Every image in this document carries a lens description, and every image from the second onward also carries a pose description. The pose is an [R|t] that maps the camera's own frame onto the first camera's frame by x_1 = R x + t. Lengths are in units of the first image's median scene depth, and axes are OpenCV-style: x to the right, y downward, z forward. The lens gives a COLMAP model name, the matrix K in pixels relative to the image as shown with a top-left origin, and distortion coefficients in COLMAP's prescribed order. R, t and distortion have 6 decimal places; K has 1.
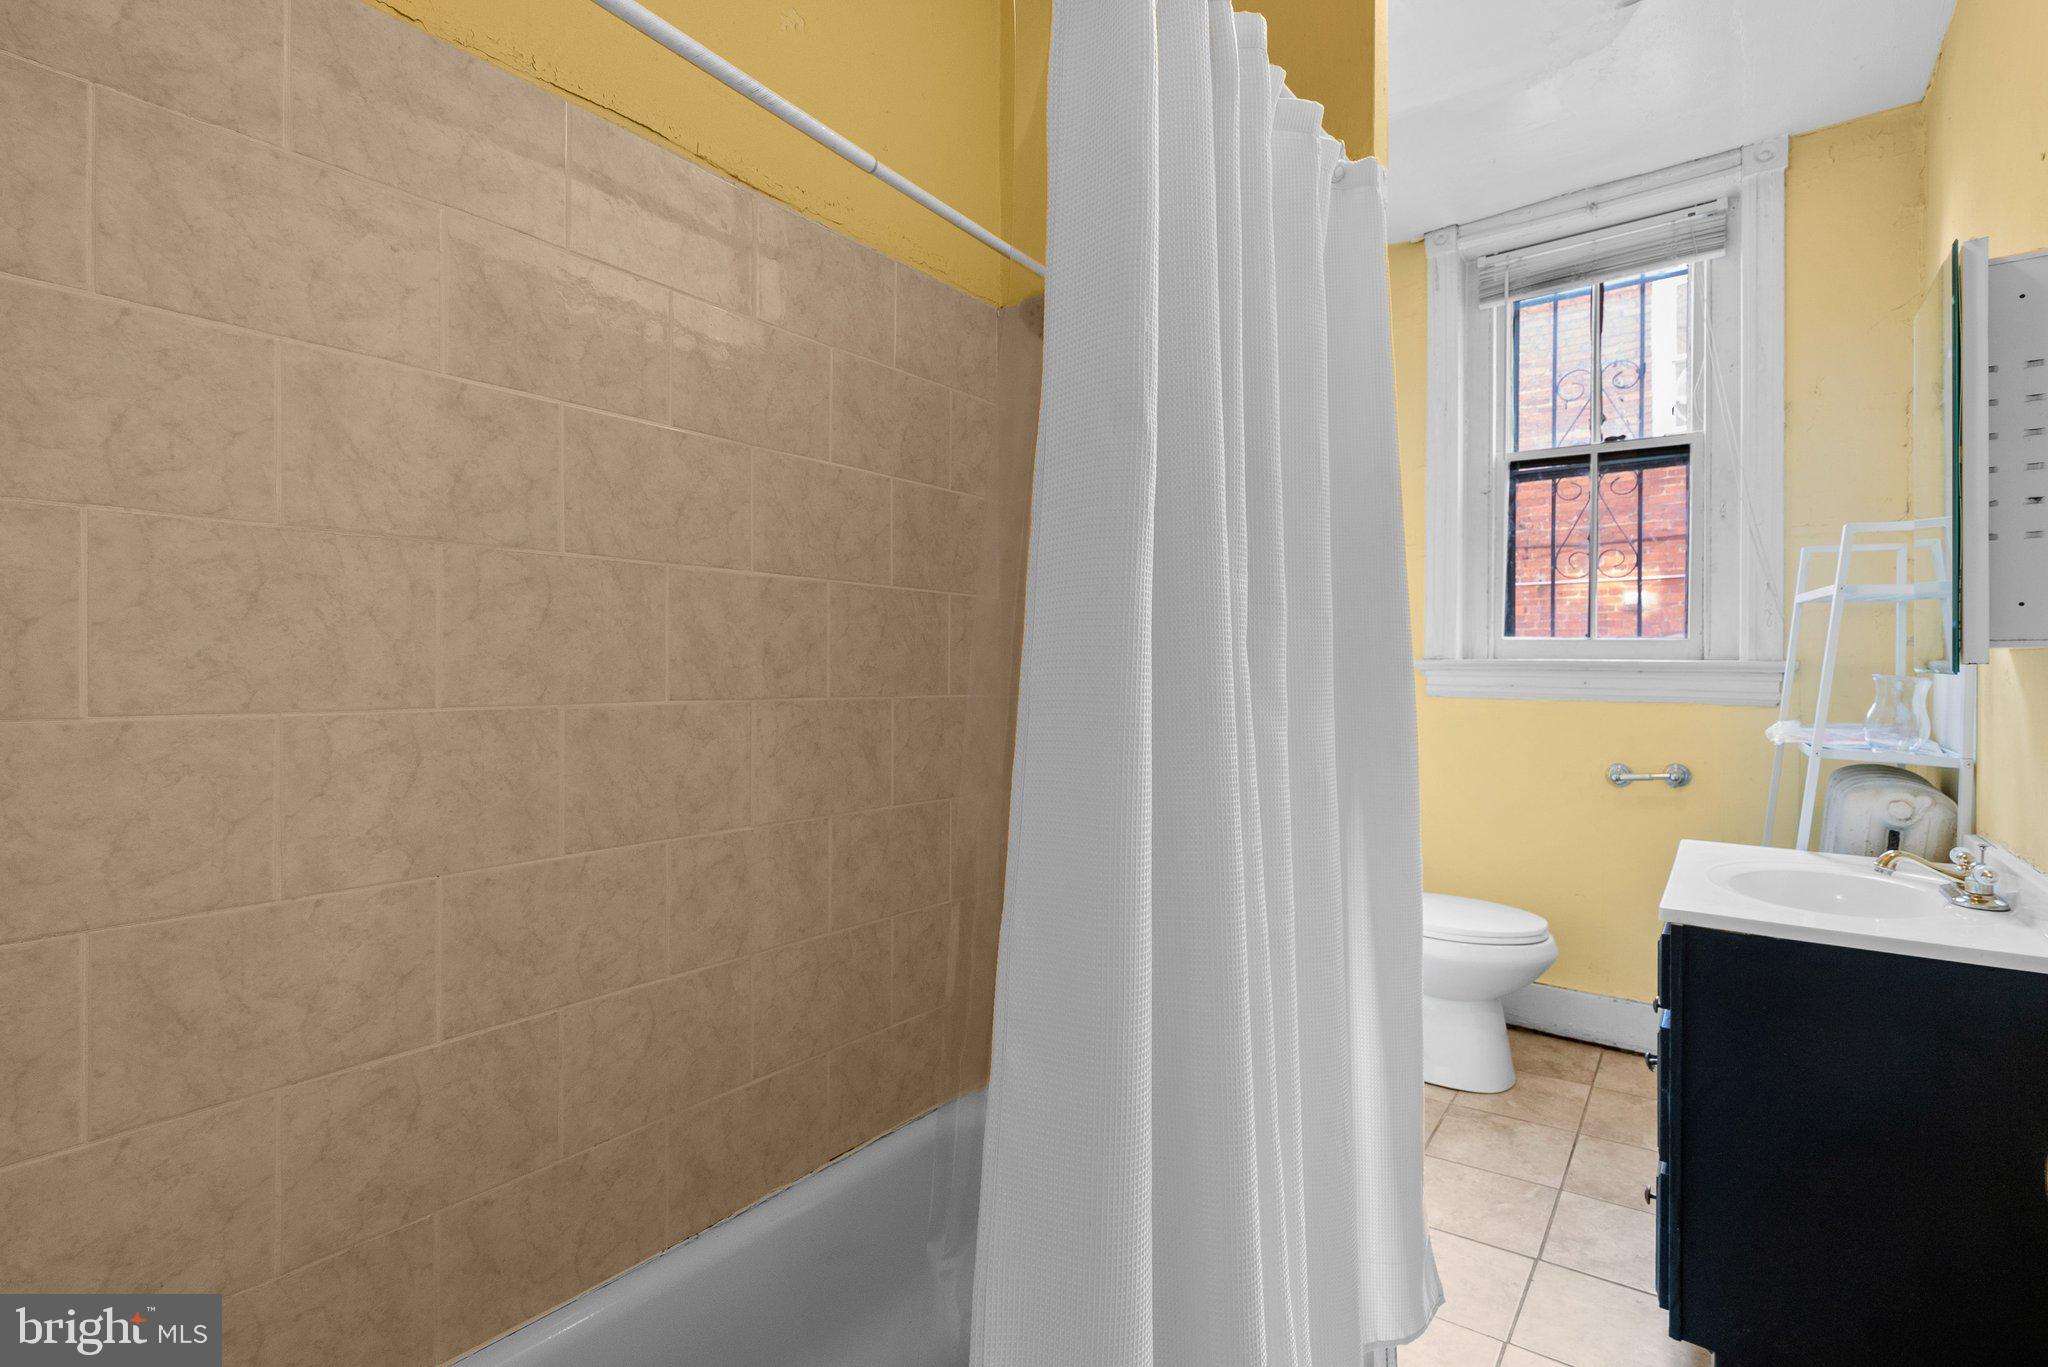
lens RADIAL K [[950.5, 0, 1017.9], [0, 950.5, 667.2], [0, 0, 1]] dist [-0.005662, 0.002098]
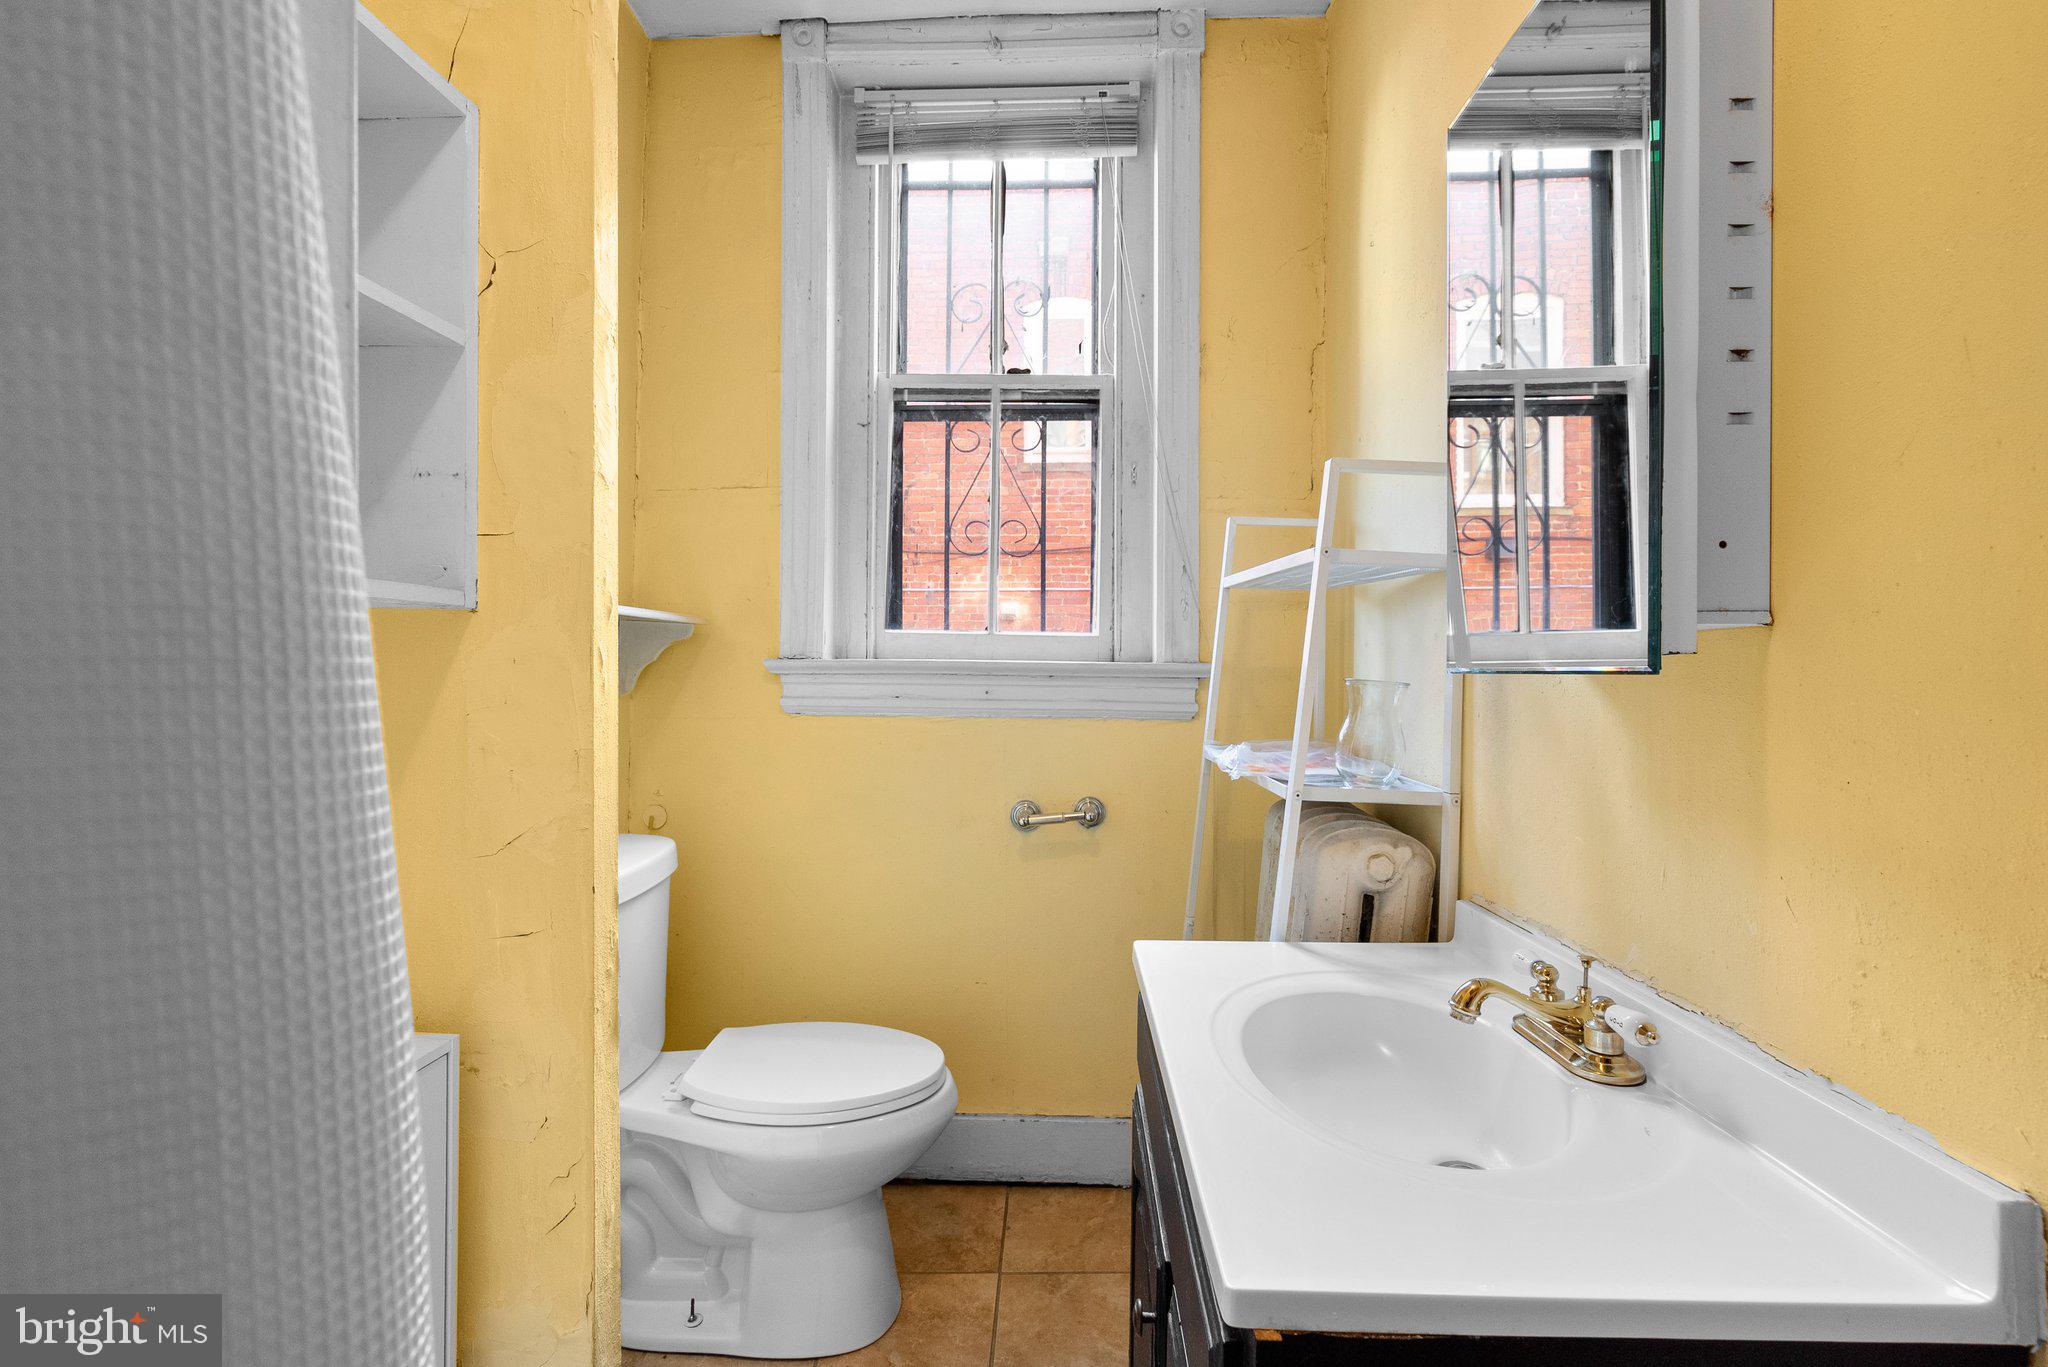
lens RADIAL K [[950.5, 0, 1025.3], [0, 950.5, 676.7], [0, 0, 1]] dist [-0.005662, 0.002098]
pose [[0.822309, -0.000216, 0.569042, 0.205926], [0.000142, 1.000000, 0.000175, 0.004422], [-0.569042, -0.000063, 0.822309, 0.381375]]
